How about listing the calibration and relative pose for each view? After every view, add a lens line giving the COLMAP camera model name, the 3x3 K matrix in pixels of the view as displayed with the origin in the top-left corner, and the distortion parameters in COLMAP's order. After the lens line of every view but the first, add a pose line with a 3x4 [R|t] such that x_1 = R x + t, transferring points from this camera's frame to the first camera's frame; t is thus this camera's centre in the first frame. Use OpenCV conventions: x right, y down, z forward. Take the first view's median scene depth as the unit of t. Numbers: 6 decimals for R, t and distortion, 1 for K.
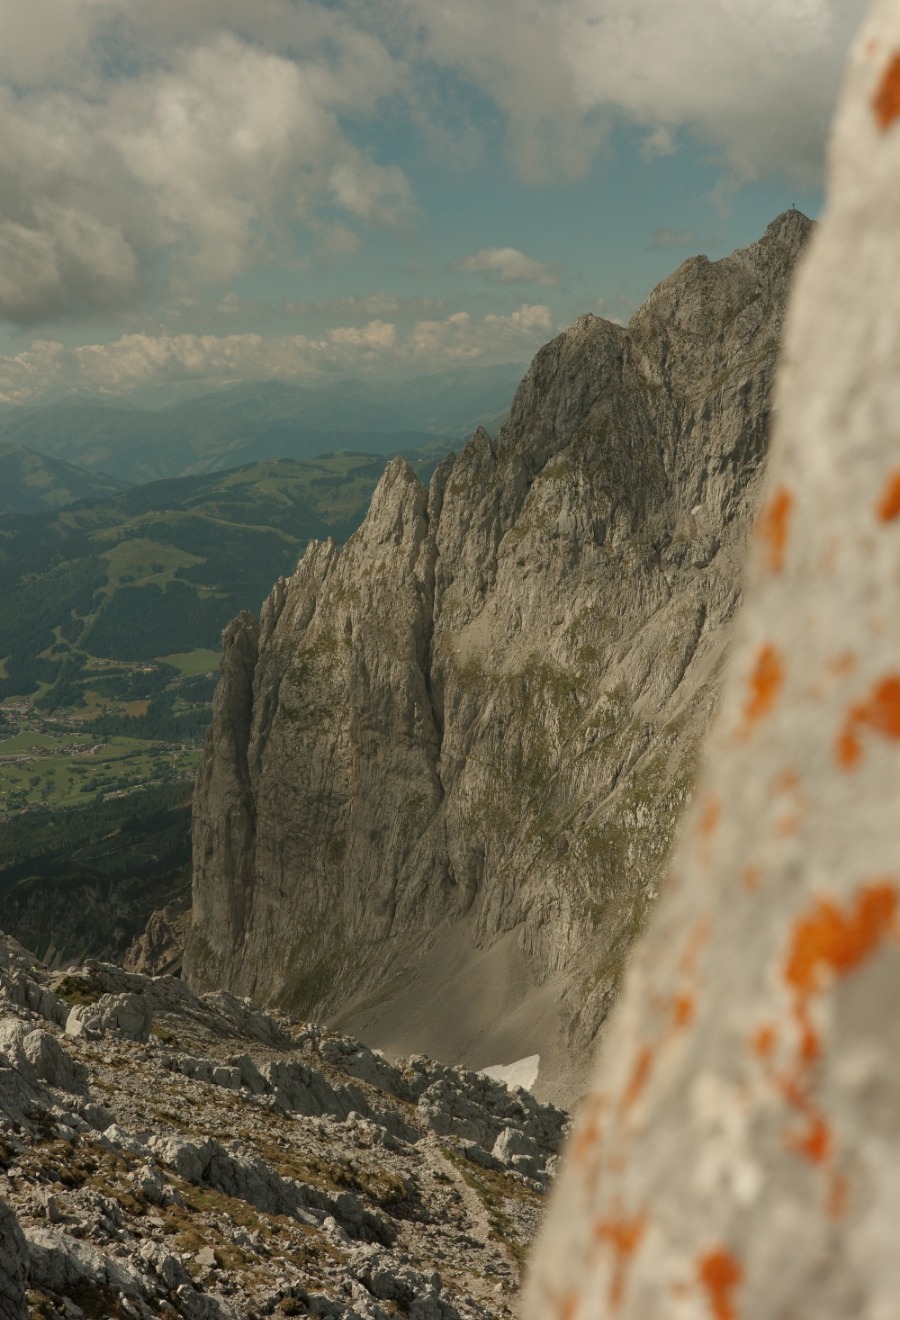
lens RADIAL K [[1502.1, 0, 445.7], [0, 1502.1, 652.7], [0, 0, 1]] dist [0.032576, 0.029524]
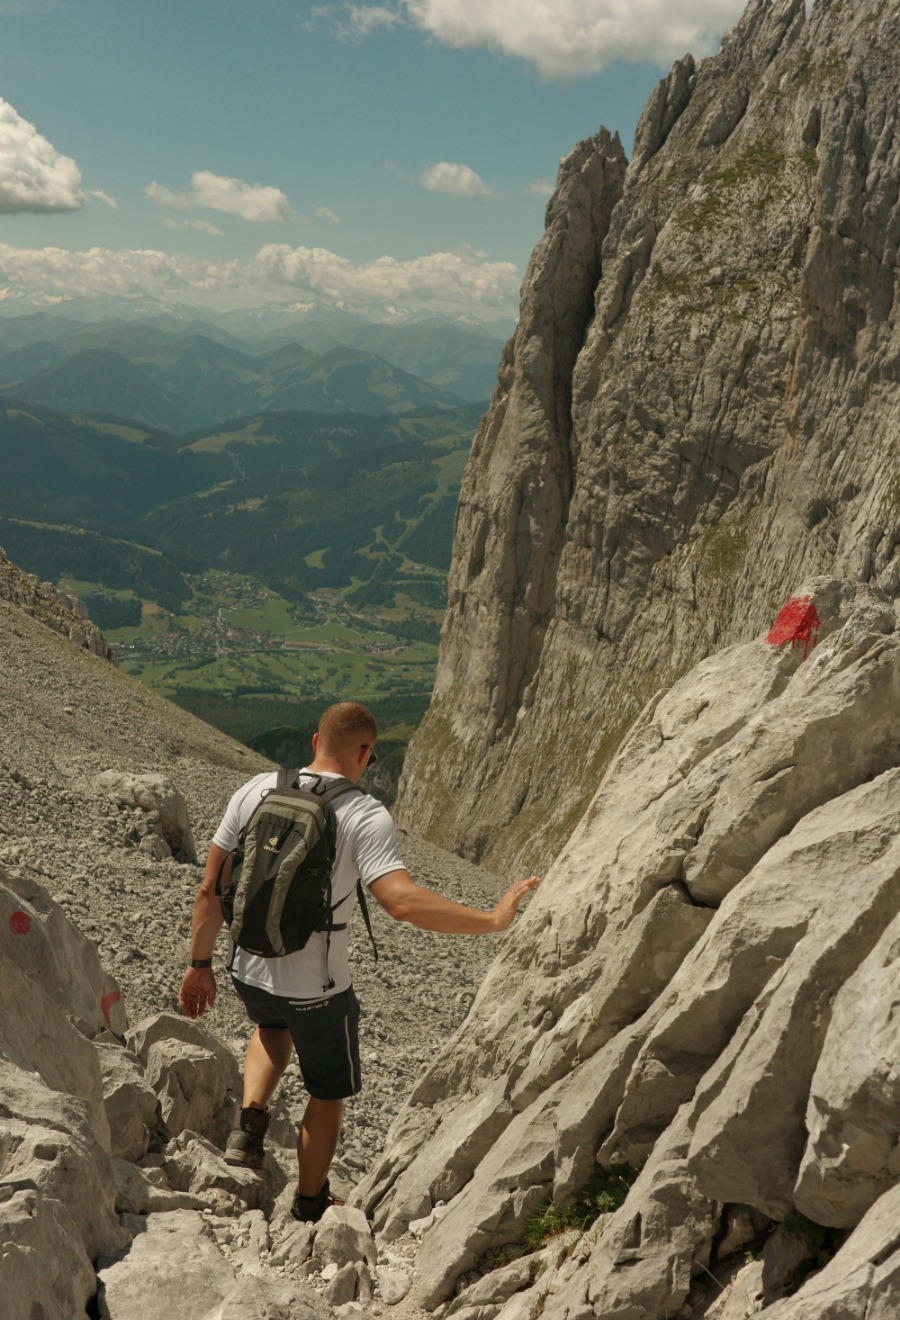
lens RADIAL K [[1516.2, 0, 460.4], [0, 1516.2, 654.8], [0, 0, 1]] dist [0.037010, 0.035629]
pose [[0.969285, 0.153272, -0.192337, -0.021756], [-0.147440, 0.988075, 0.044368, 0.060459], [0.196843, -0.014647, 0.980326, 0.193149]]
